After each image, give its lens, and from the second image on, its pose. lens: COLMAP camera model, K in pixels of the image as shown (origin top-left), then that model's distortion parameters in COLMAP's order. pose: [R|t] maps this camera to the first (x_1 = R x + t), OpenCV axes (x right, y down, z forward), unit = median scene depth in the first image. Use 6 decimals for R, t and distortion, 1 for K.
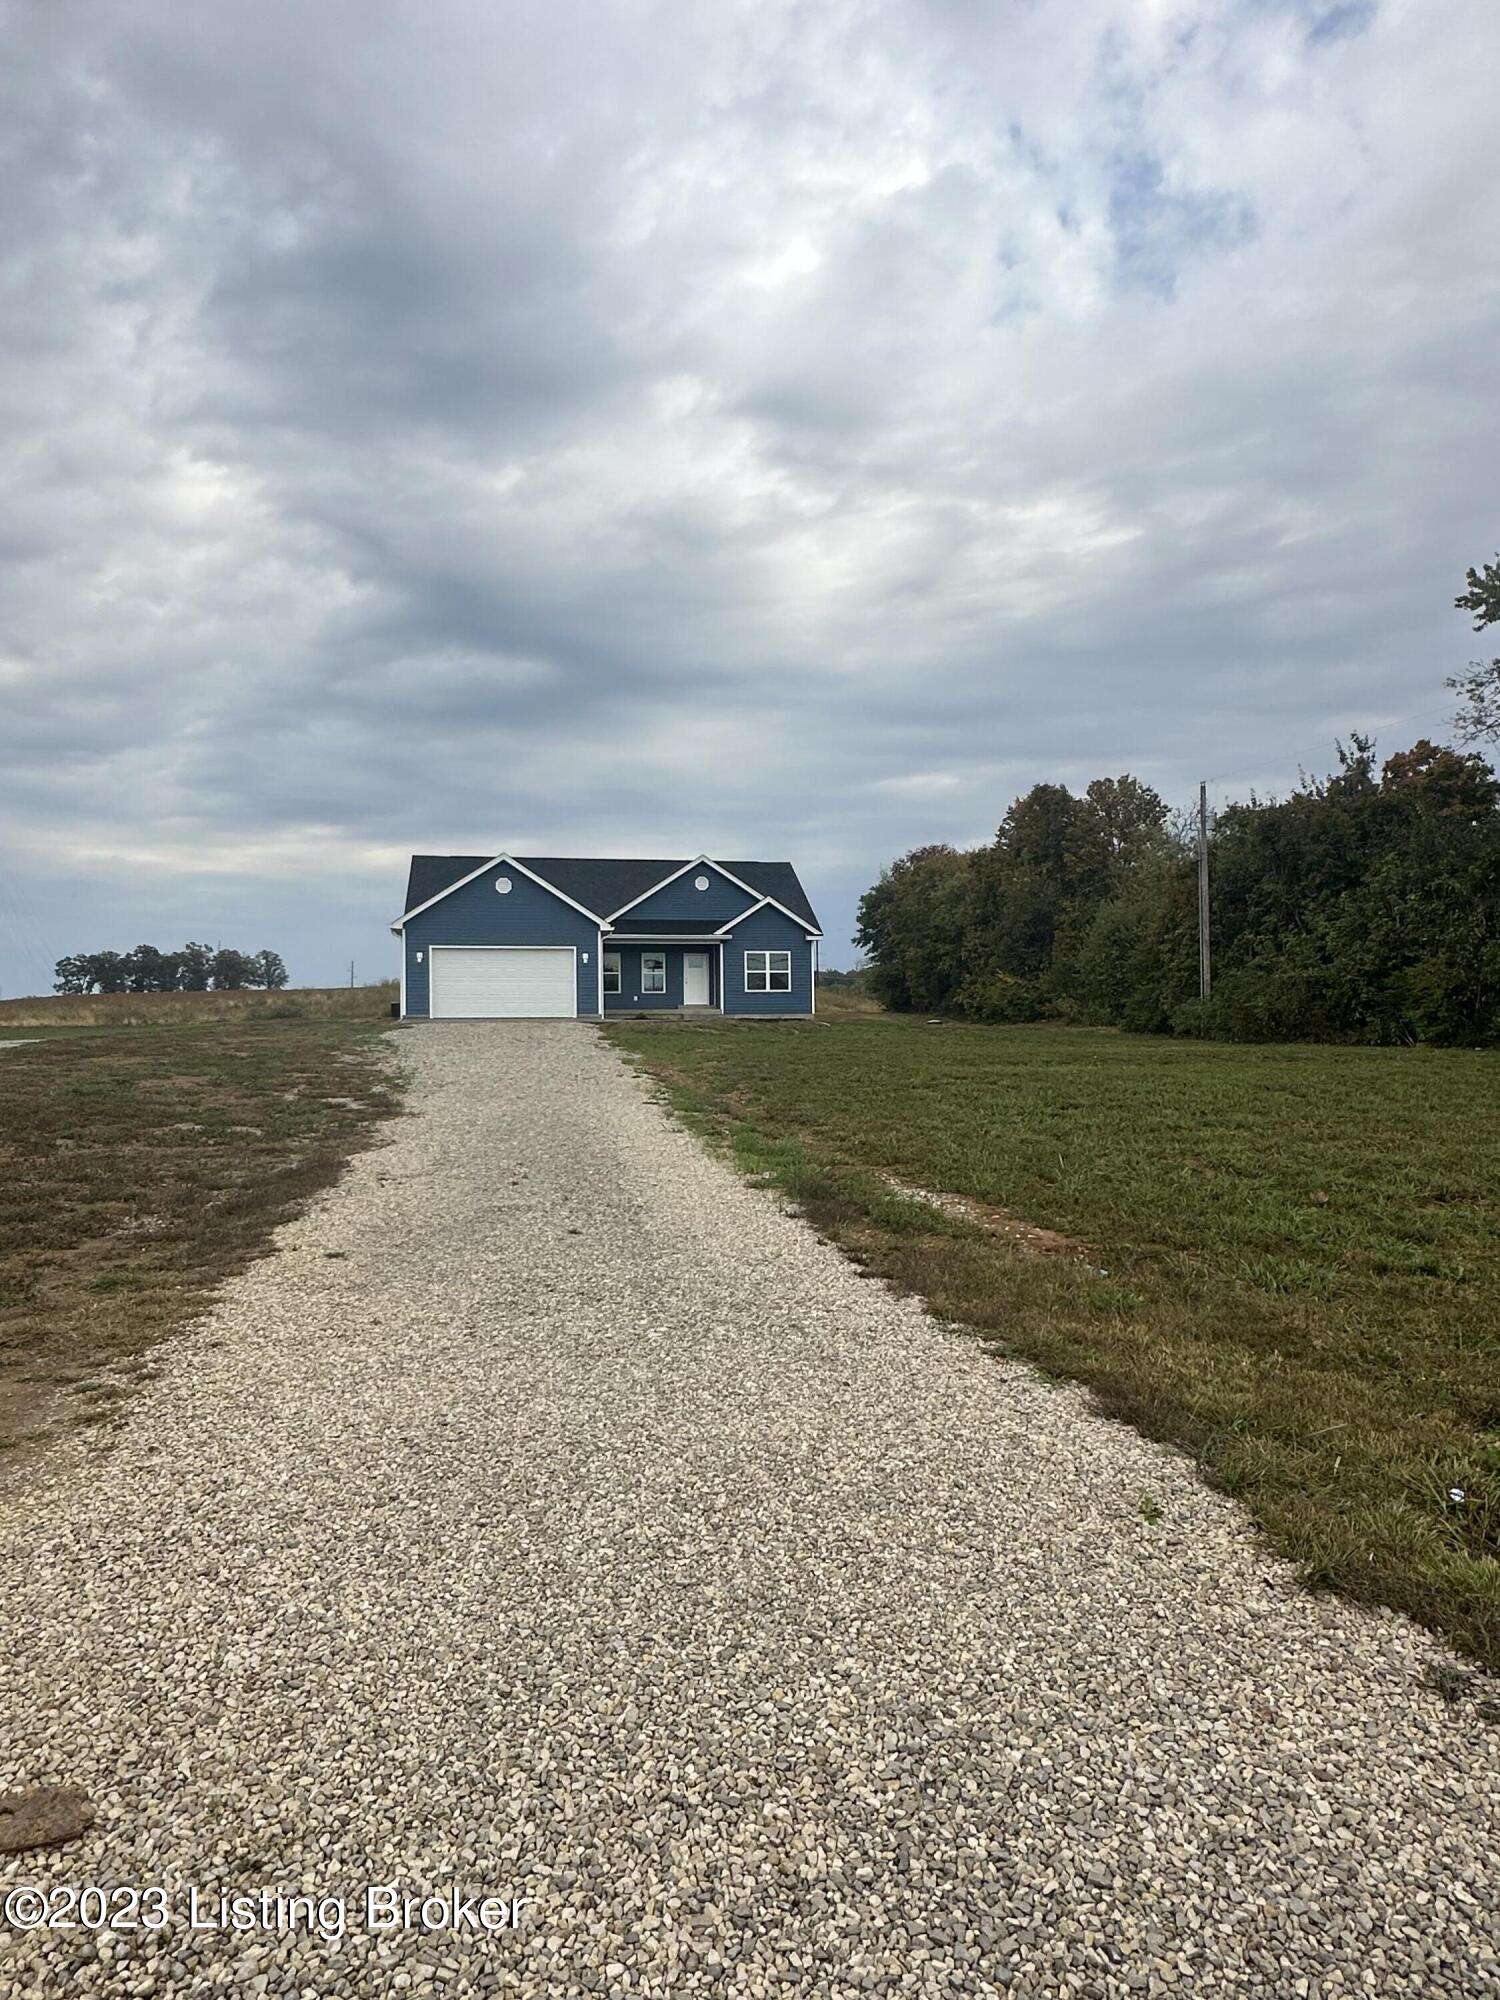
lens RADIAL K [[1242.6, 0, 750.0], [0, 1242.6, 1000.0], [0, 0, 1]] dist [0.000567, 0.000142]
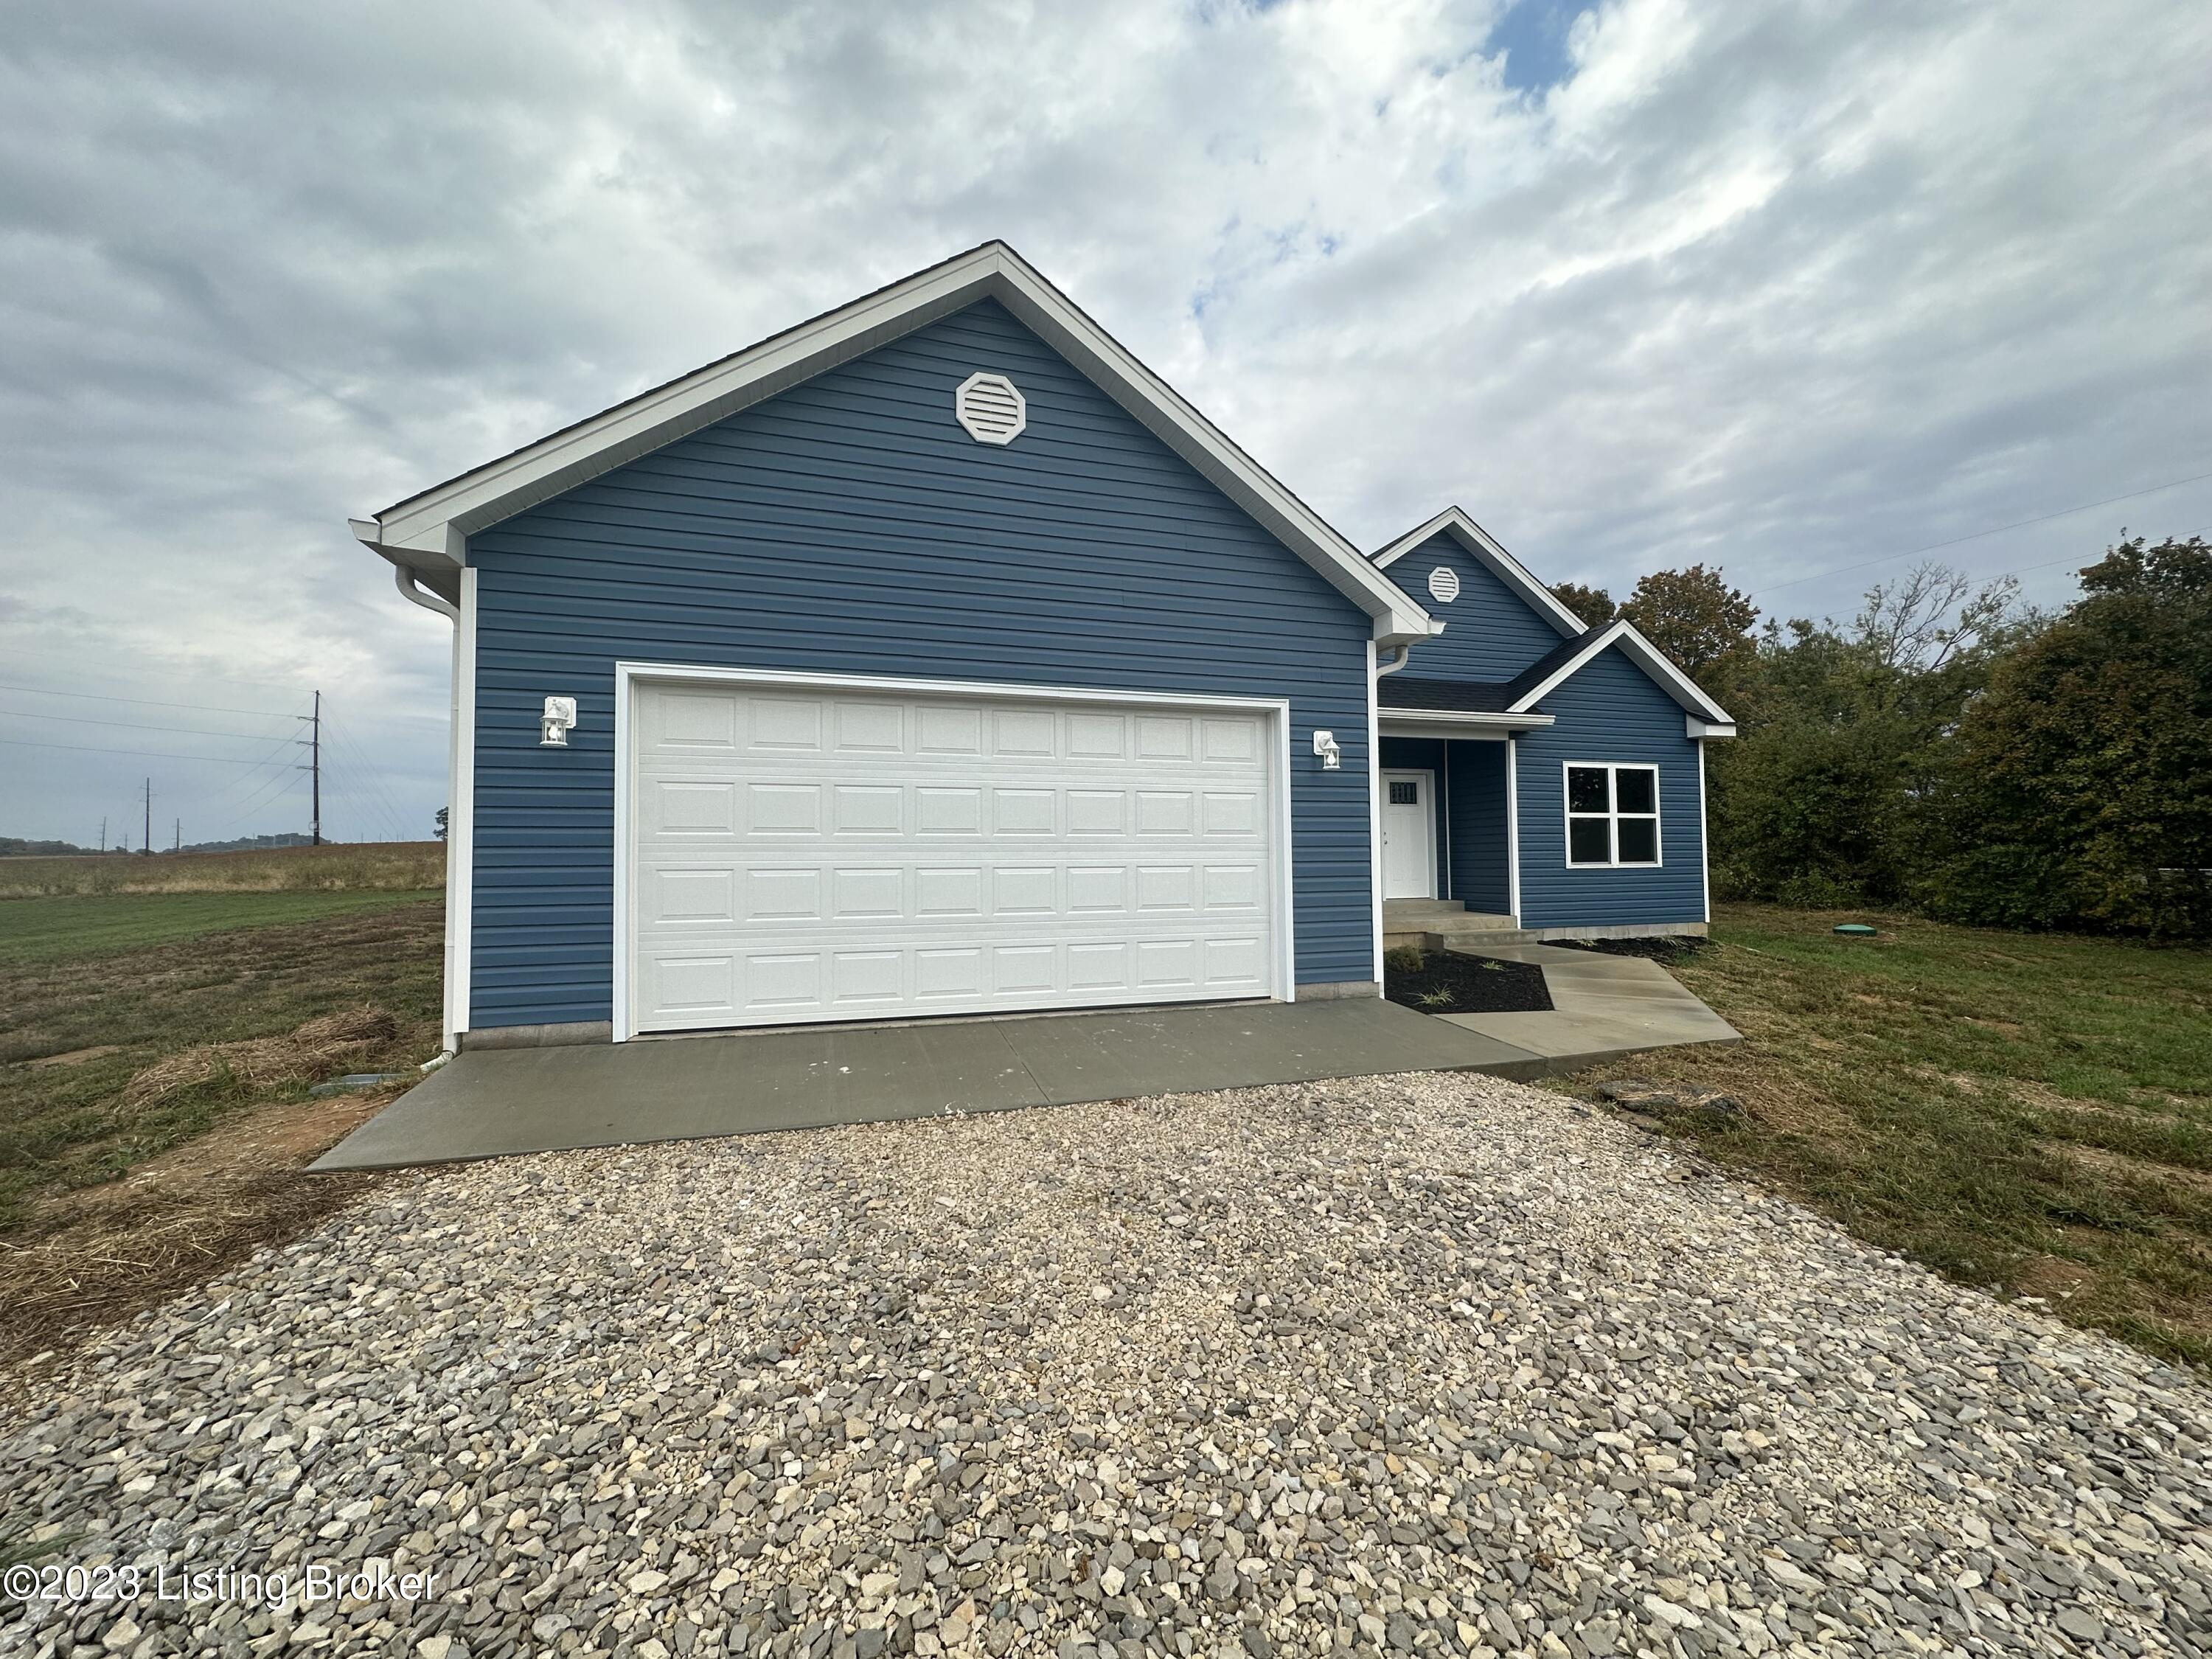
lens RADIAL K [[880.0, 0, 1106.0], [0, 880.0, 829.5], [0, 0, 1]] dist [0.003452, 0.000507]
pose [[0.994729, 0.004416, 0.102444, -0.156497], [-0.002801, 0.999870, -0.015908, -0.012530], [-0.102501, 0.015538, 0.994612, 0.681760]]
